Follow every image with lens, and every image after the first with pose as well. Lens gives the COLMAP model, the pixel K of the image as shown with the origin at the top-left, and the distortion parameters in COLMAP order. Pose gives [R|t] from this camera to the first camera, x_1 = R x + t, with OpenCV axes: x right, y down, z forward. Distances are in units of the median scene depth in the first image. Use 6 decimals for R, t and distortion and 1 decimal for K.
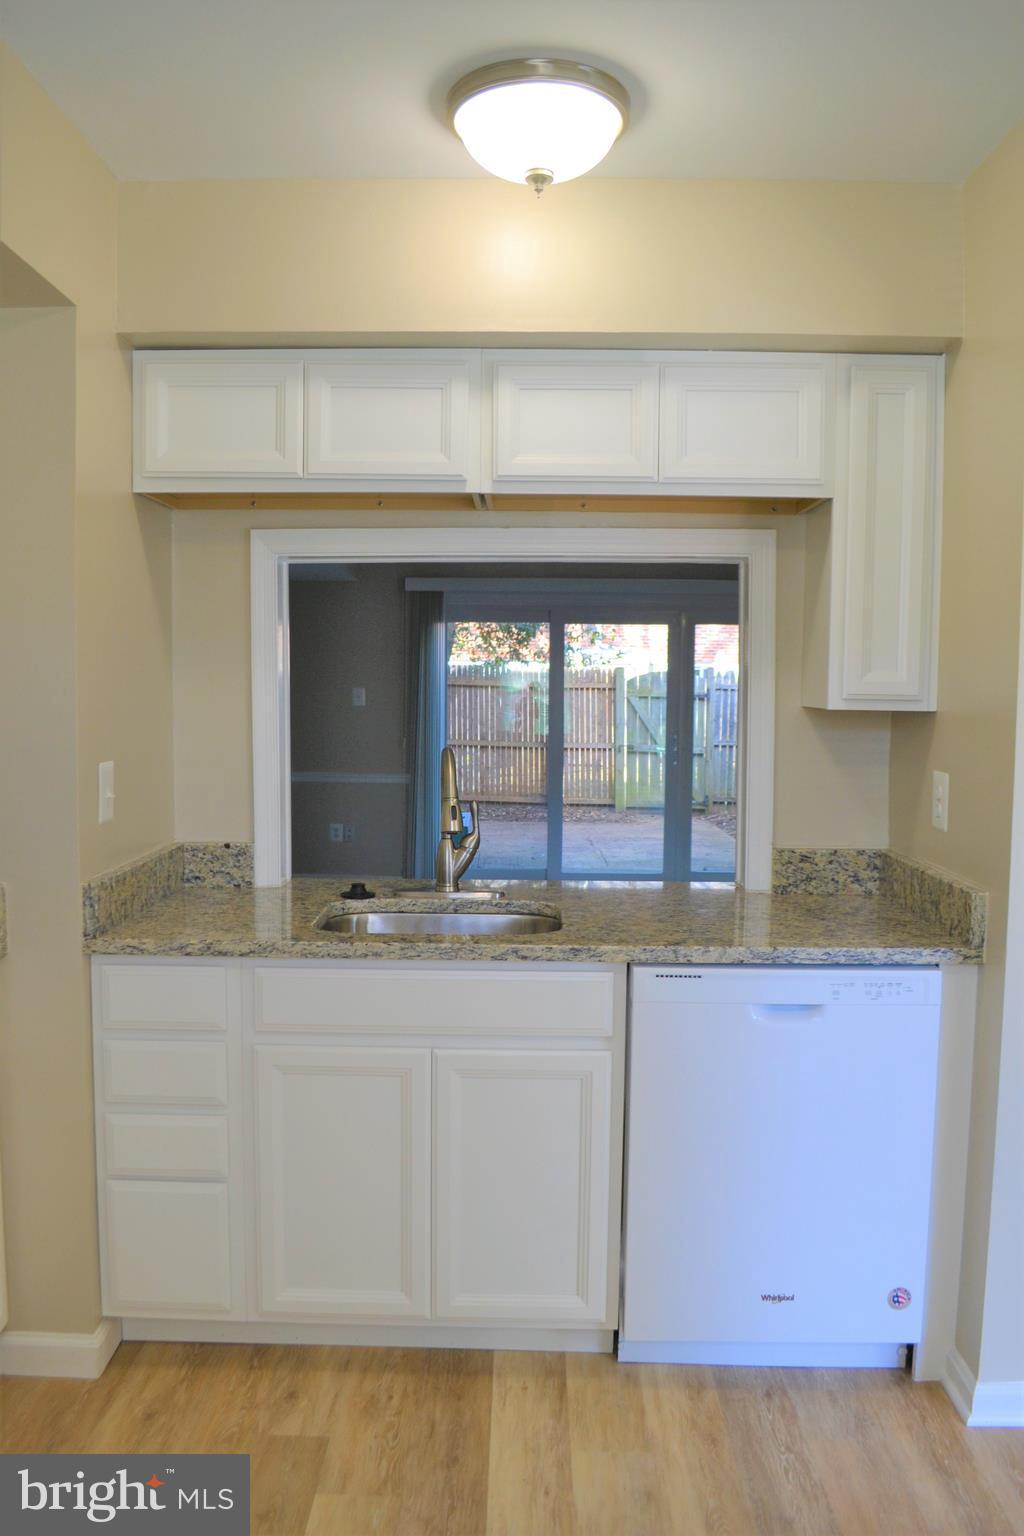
lens RADIAL K [[1230.0, 0, 503.4], [0, 1230.0, 778.0], [0, 0, 1]] dist [-0.079952, 0.005159]
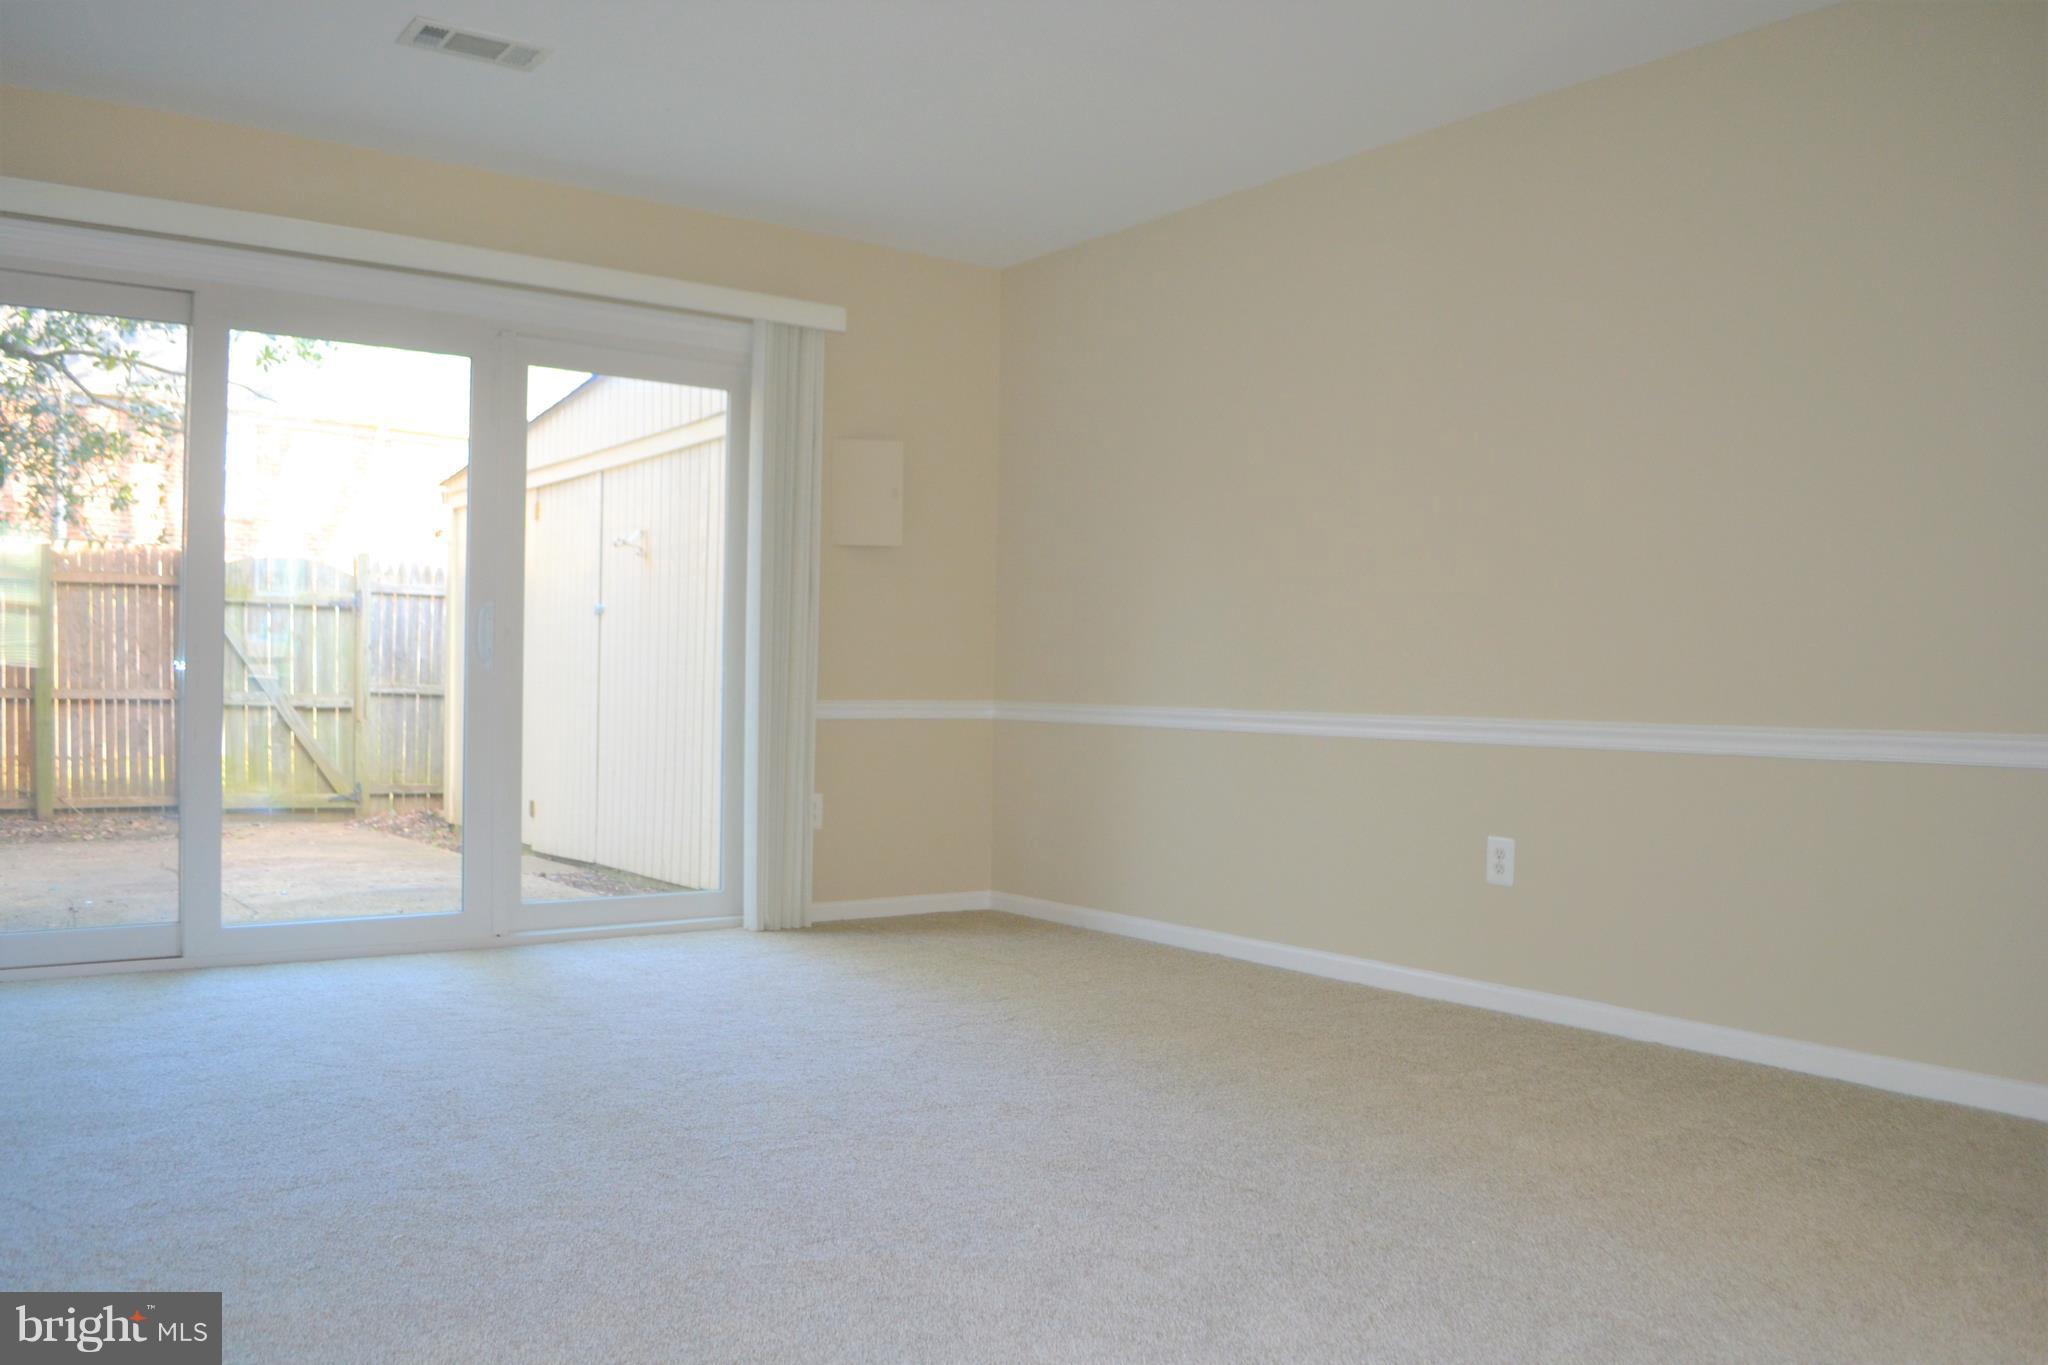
lens RADIAL K [[1640.0, 0, 1067.3], [0, 1640.0, 688.7], [0, 0, 1]] dist [-0.079952, 0.005159]
pose [[0.783782, -0.001605, 0.621034, -0.200858], [0.039239, 0.998127, -0.046942, 0.102948], [-0.619795, 0.061161, 0.782376, 1.272845]]
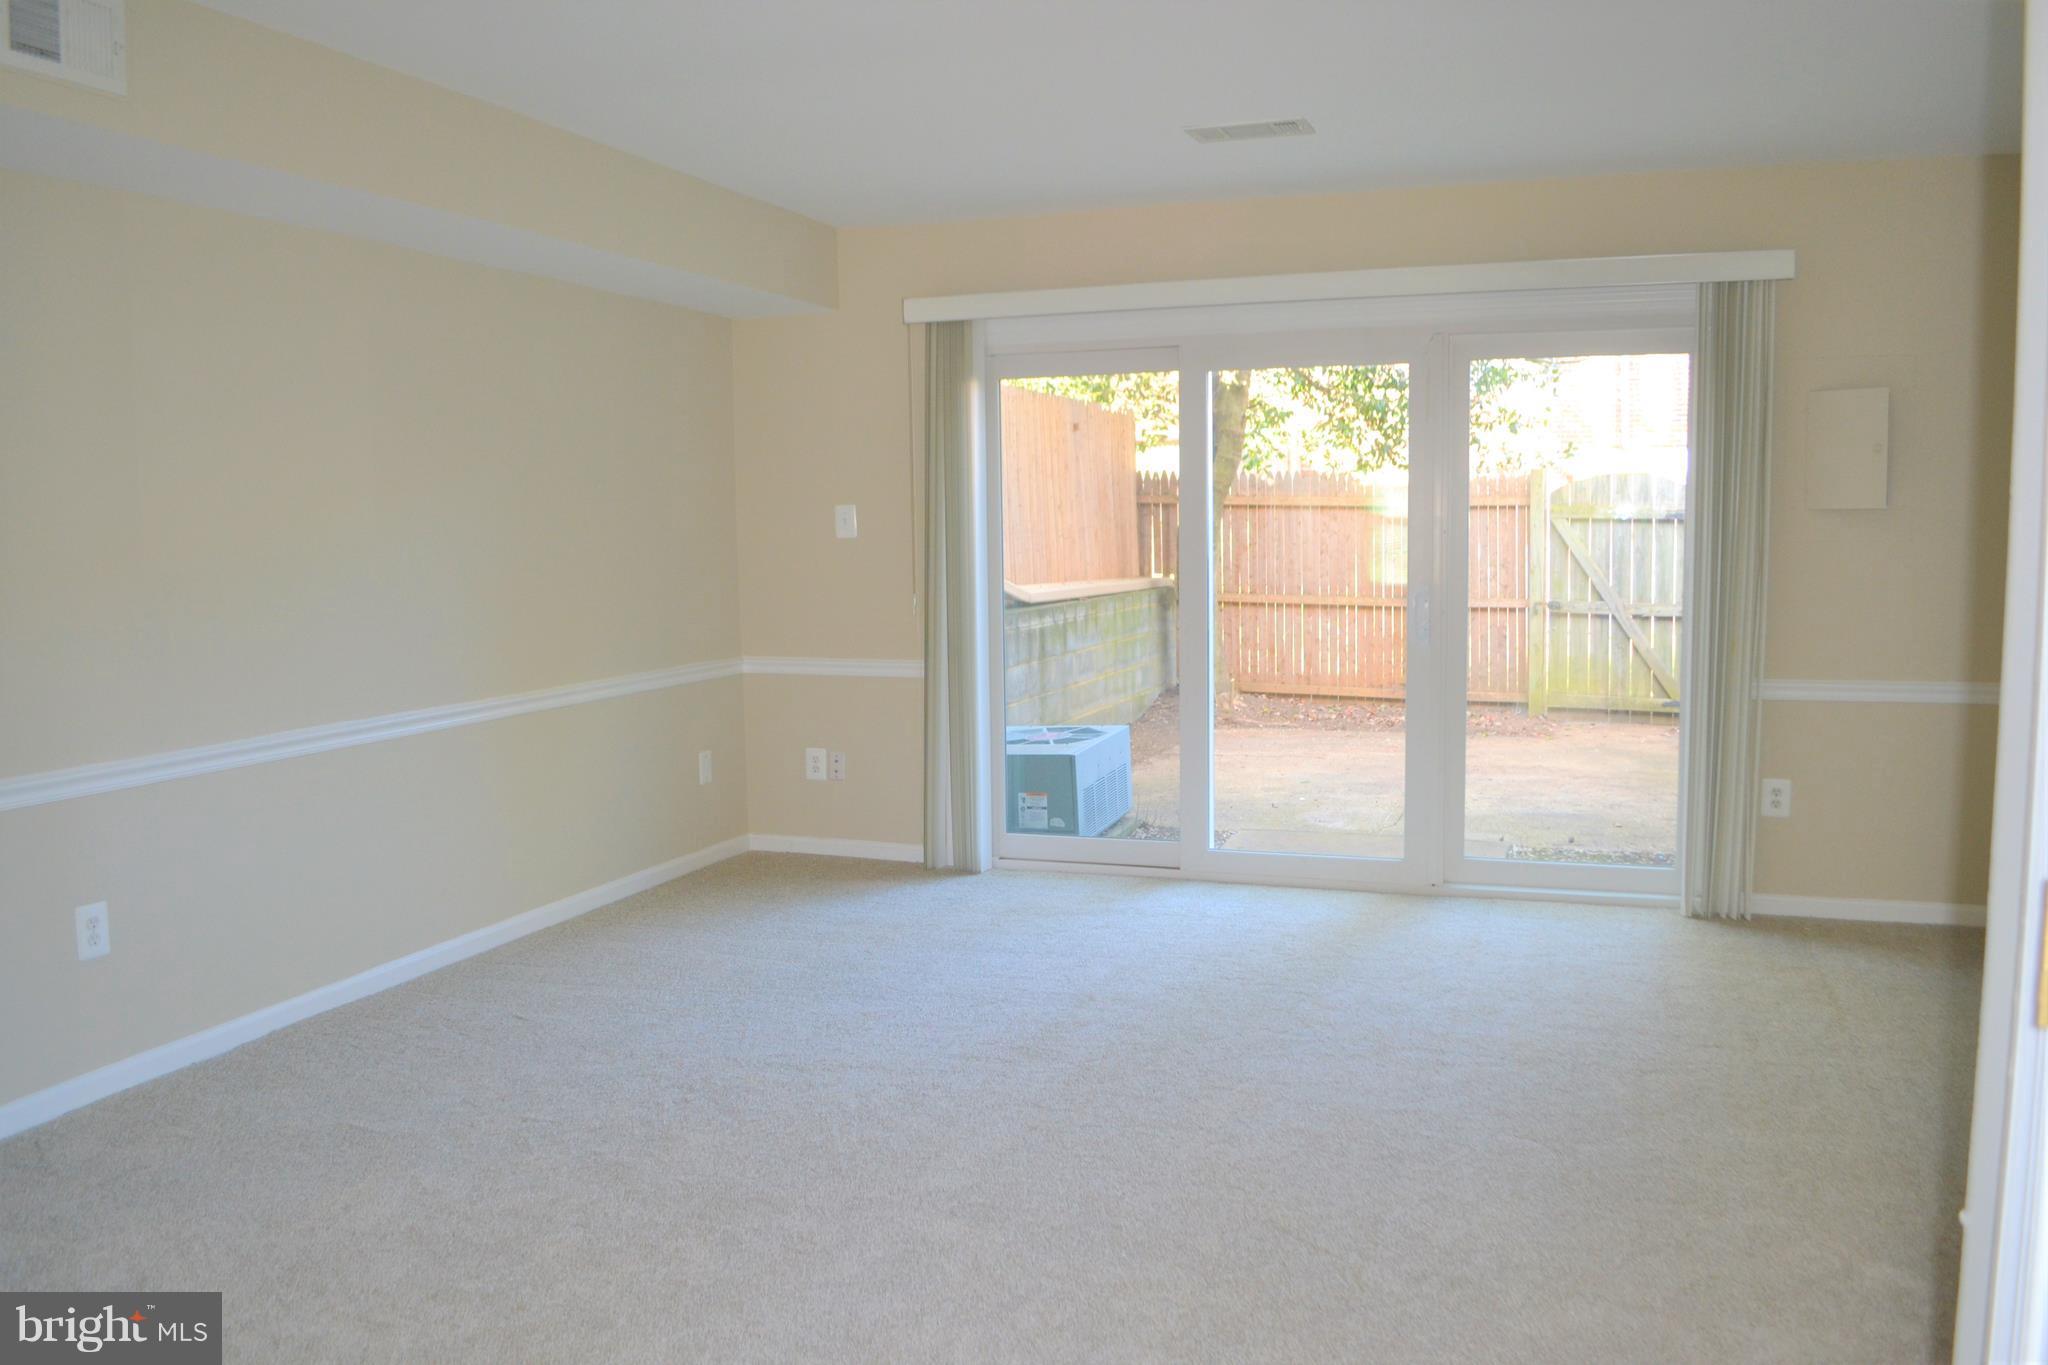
lens RADIAL K [[1640.0, 0, 1014.9], [0, 1640.0, 687.5], [0, 0, 1]] dist [-0.079952, 0.005159]
pose [[0.946205, 0.011729, -0.323355, 0.612768], [-0.003029, 0.999620, 0.027395, -0.036492], [0.323553, -0.024942, 0.945881, 1.016412]]
